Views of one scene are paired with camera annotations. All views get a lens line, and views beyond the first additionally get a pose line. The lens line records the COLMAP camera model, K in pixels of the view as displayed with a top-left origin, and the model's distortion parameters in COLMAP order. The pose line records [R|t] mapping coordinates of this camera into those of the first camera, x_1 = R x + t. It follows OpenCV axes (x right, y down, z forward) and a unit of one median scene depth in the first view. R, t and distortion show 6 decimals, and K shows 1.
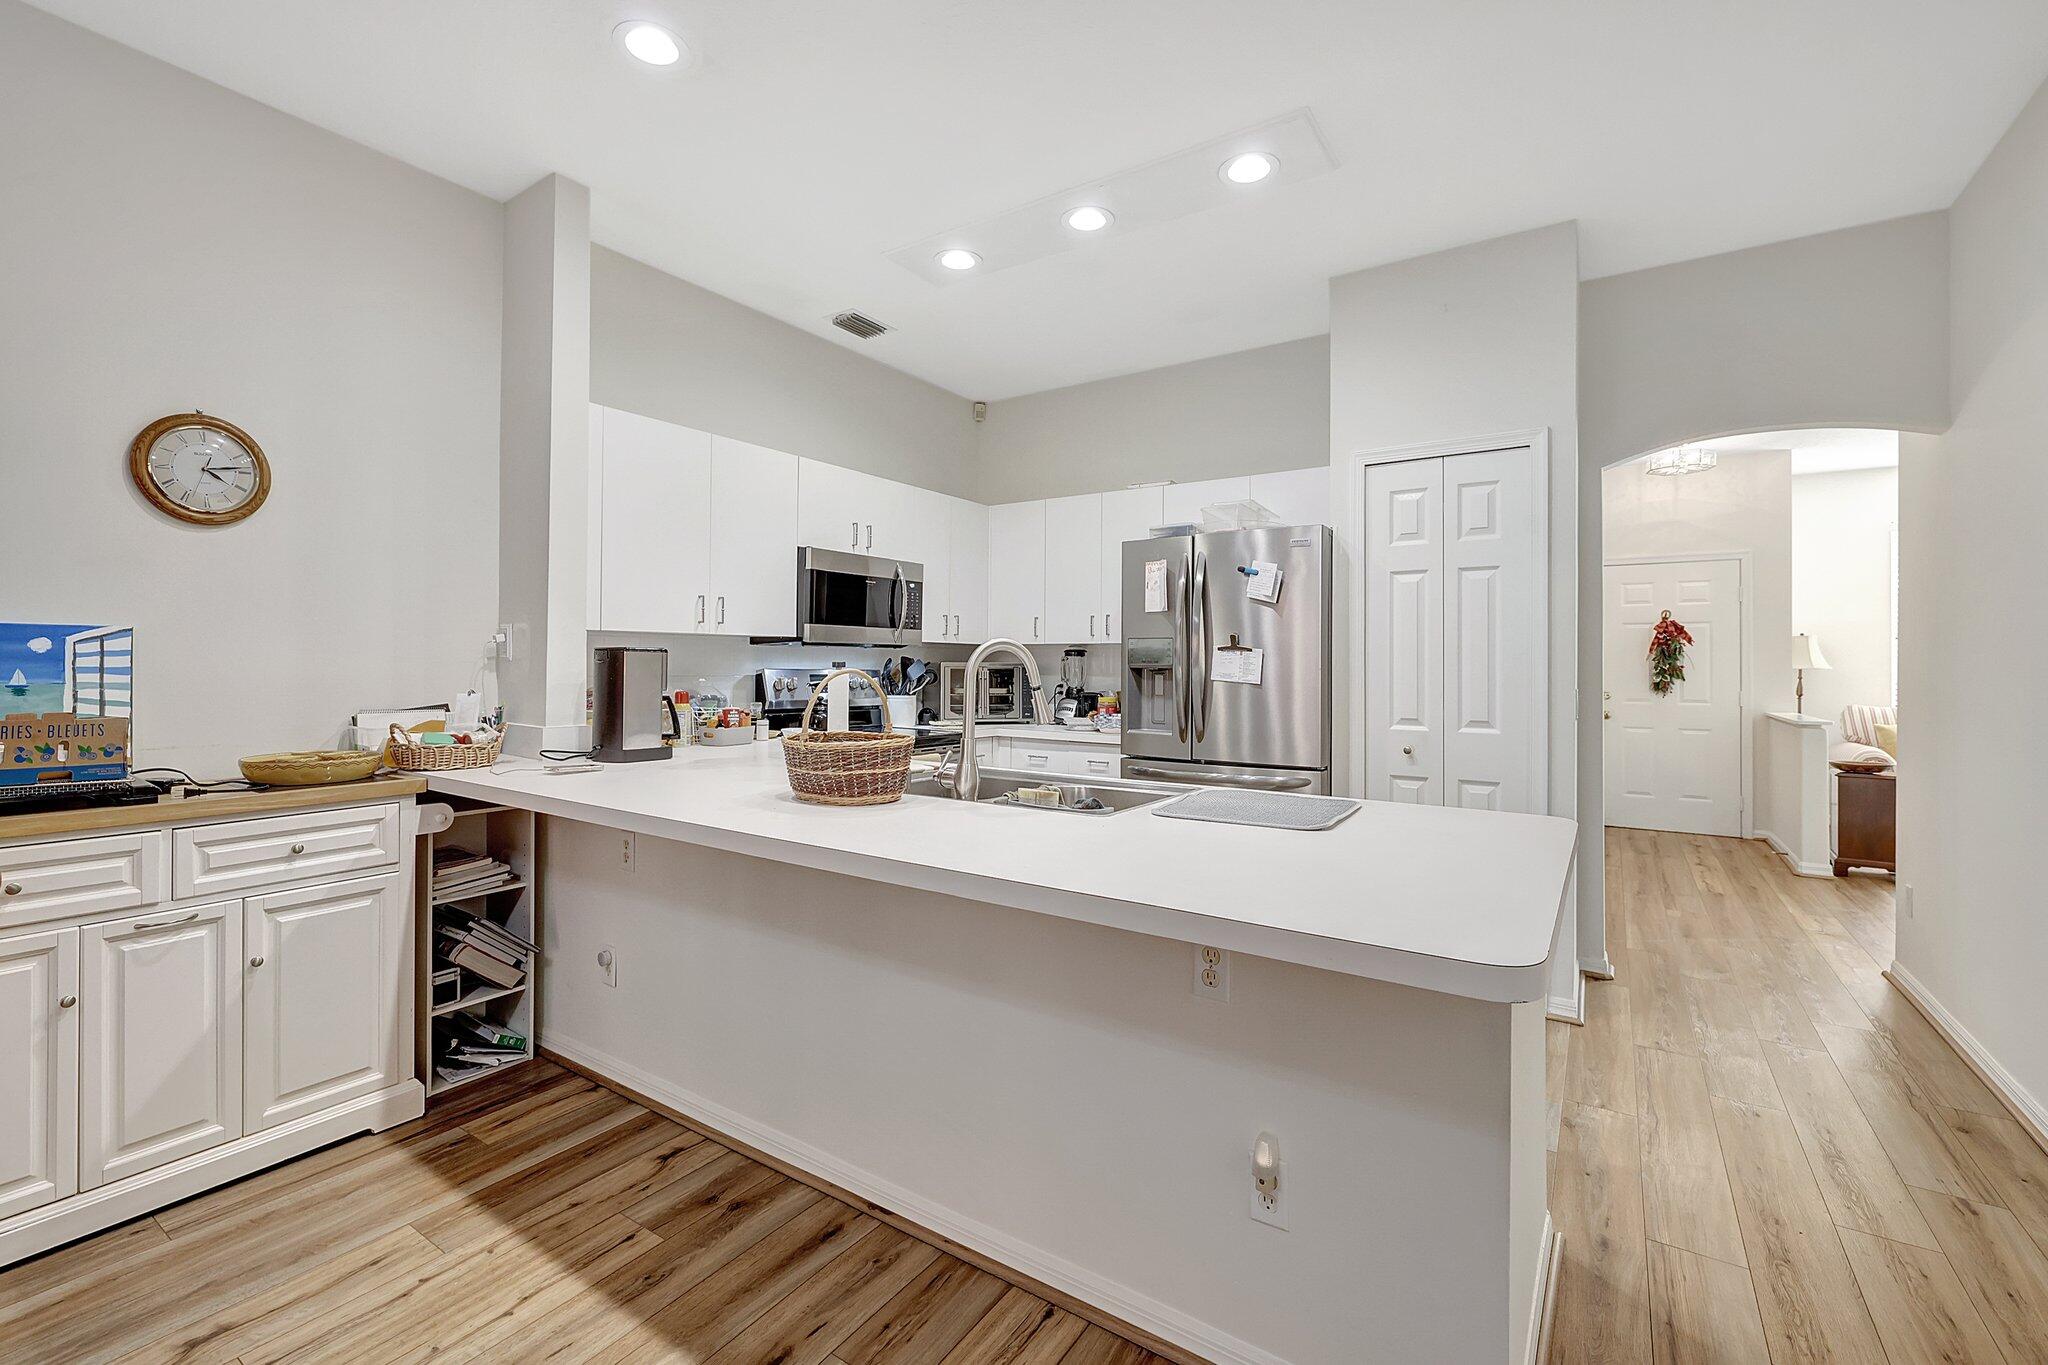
lens RADIAL K [[940.3, 0, 1027.9], [0, 940.3, 651.7], [0, 0, 1]] dist [0.001420, 0.000371]
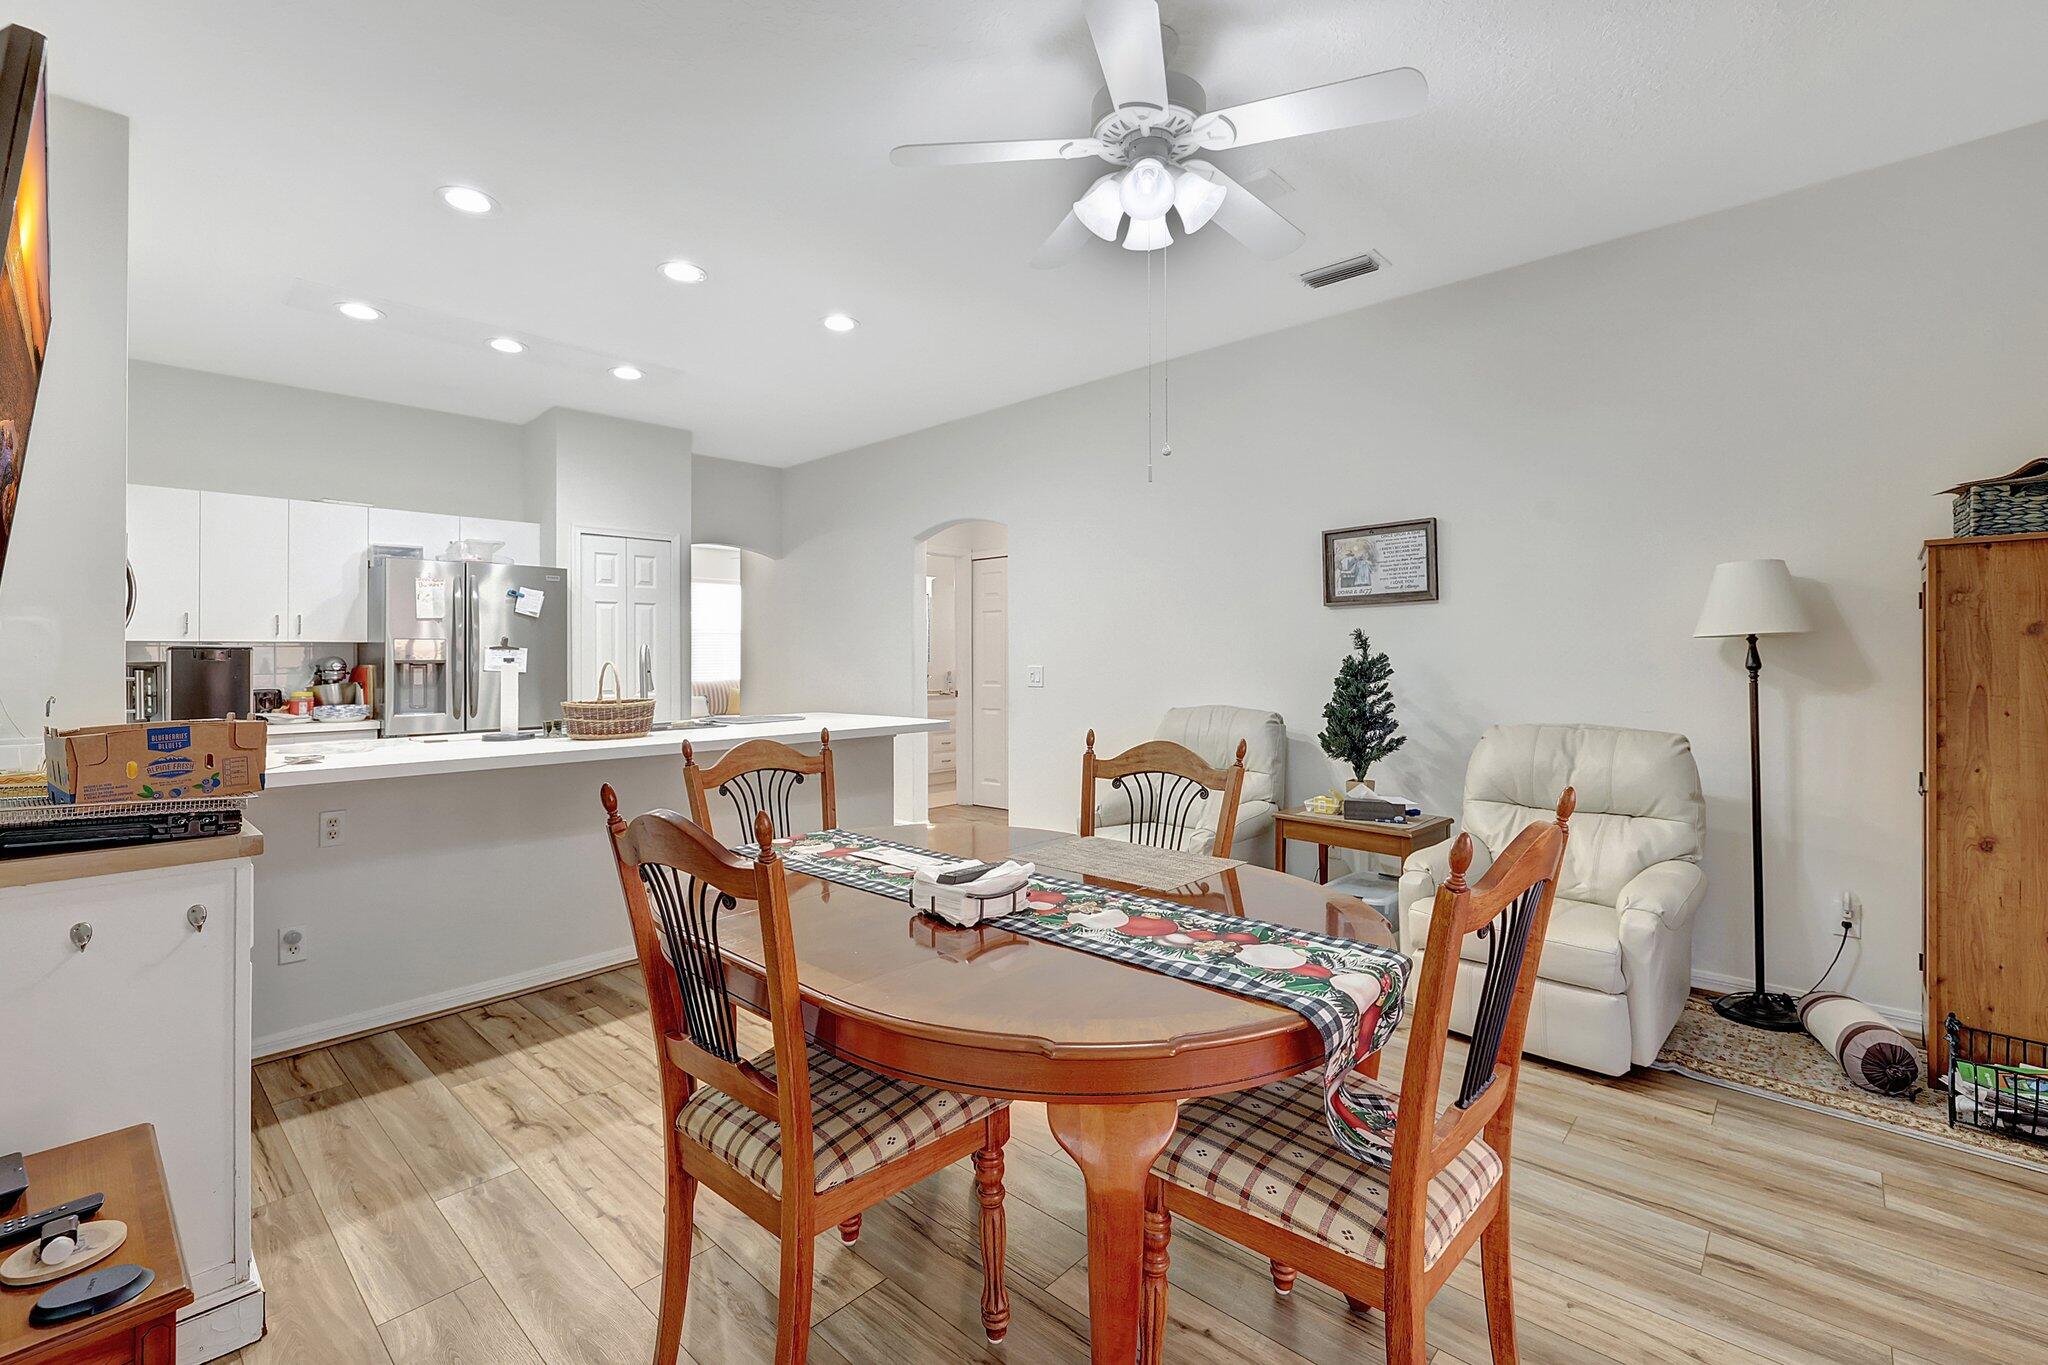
lens RADIAL K [[874.1, 0, 1011.7], [0, 874.1, 647.5], [0, 0, 1]] dist [0.000243, -0.000308]
pose [[0.188078, 0.001648, 0.982153, -1.106628], [-0.002105, 0.999997, -0.001275, -0.003398], [-0.982152, -0.001828, 0.188081, 0.002038]]
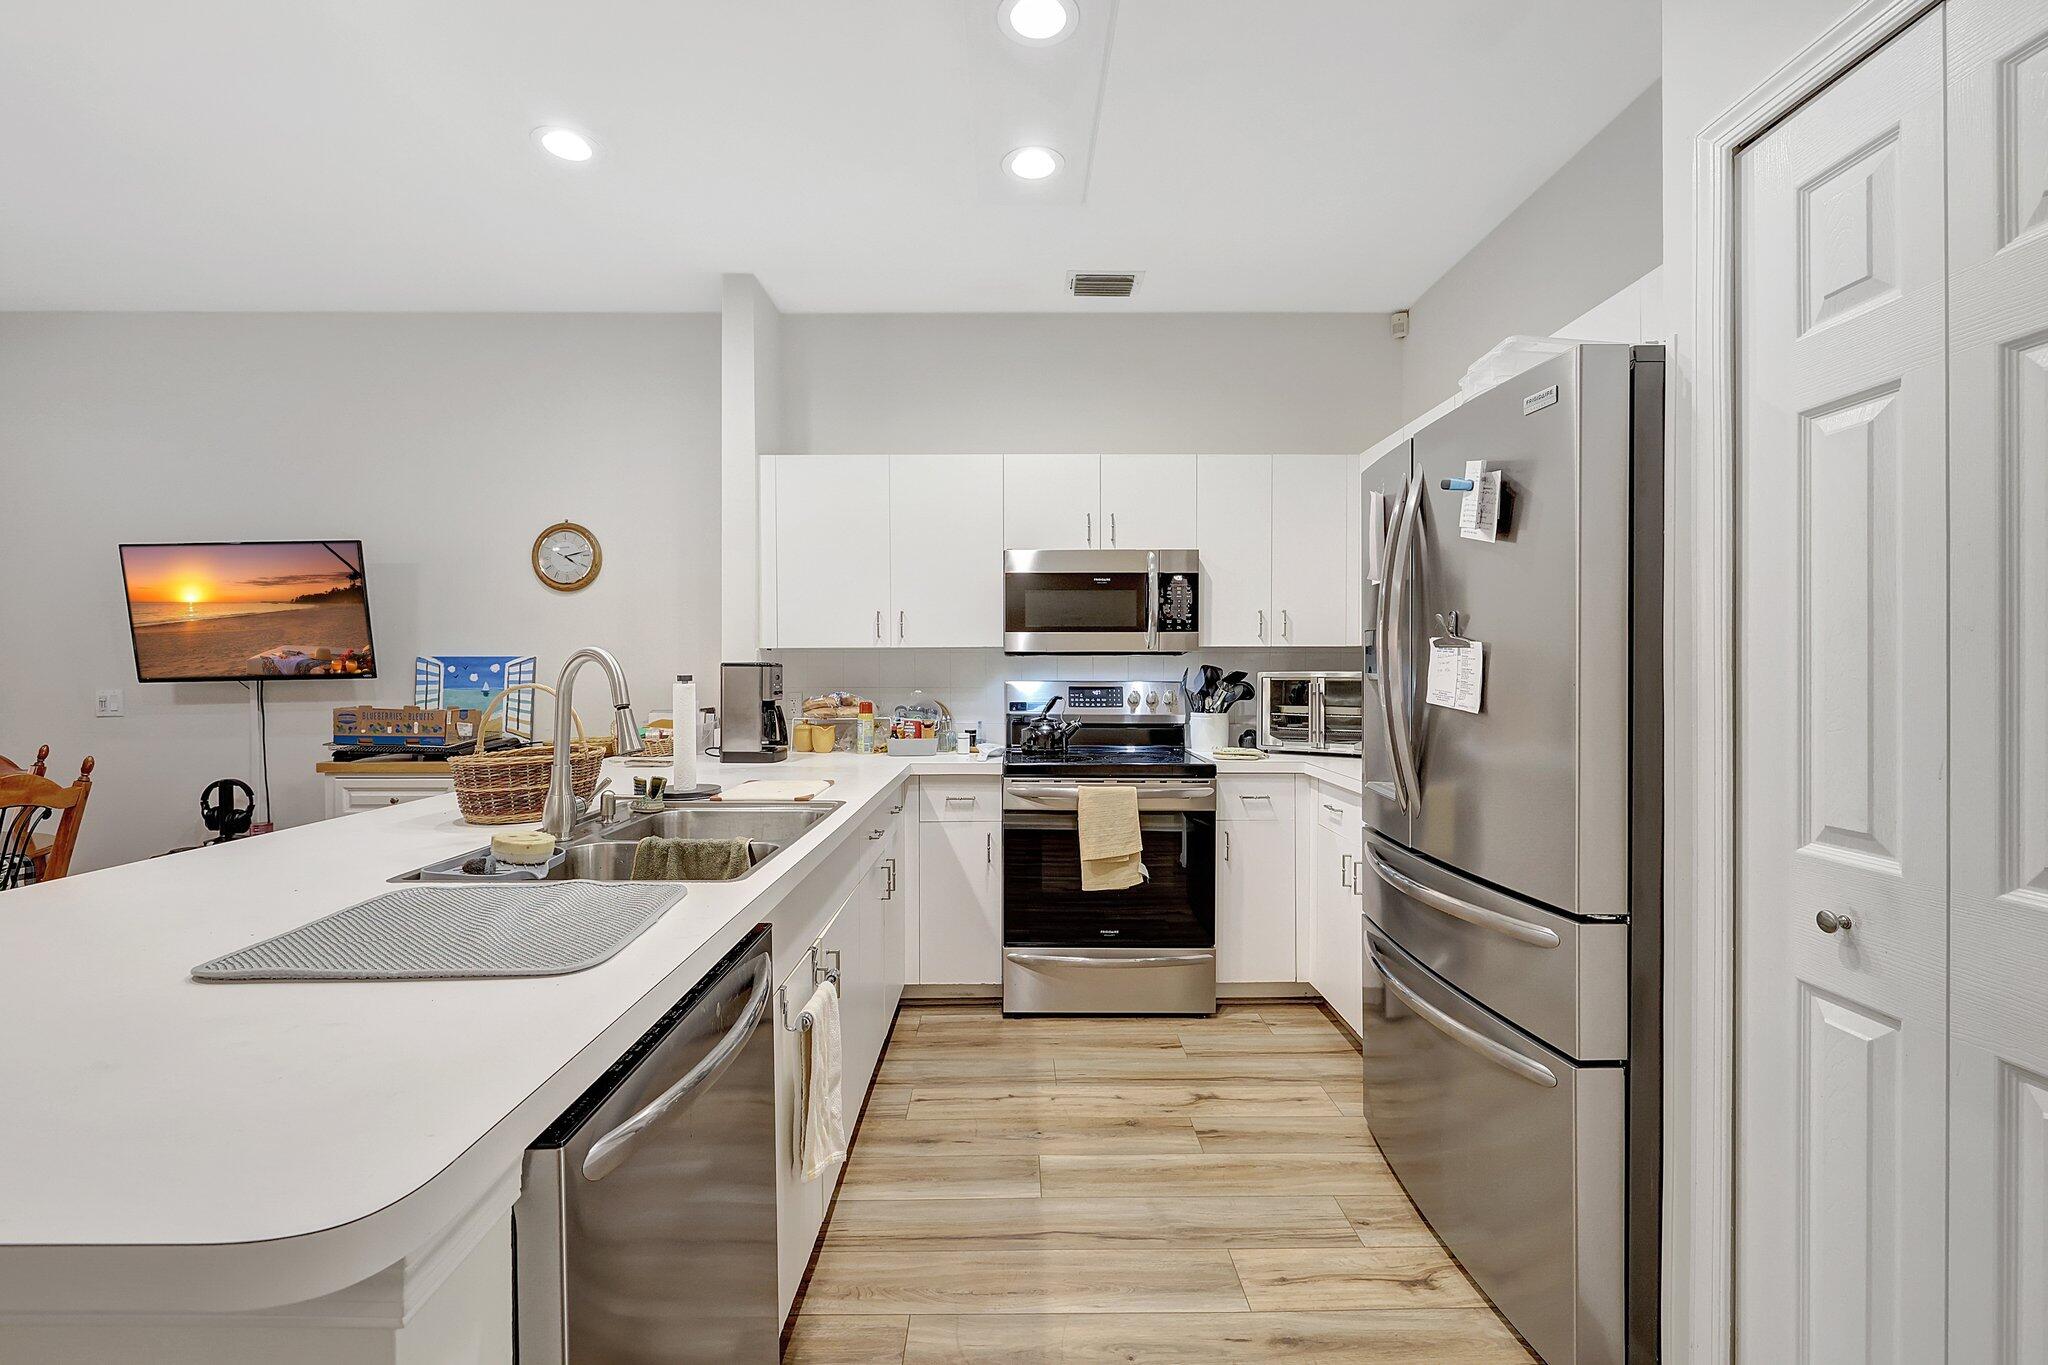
lens RADIAL K [[850.6, 0, 1022.3], [0, 850.6, 669.4], [0, 0, 1]] dist [0.002158, 0.000353]
pose [[0.532424, -0.008960, -0.846430, 0.629511], [0.016789, 0.999859, -0.000024, 0.009062], [0.846311, -0.014198, 0.532499, 0.730562]]
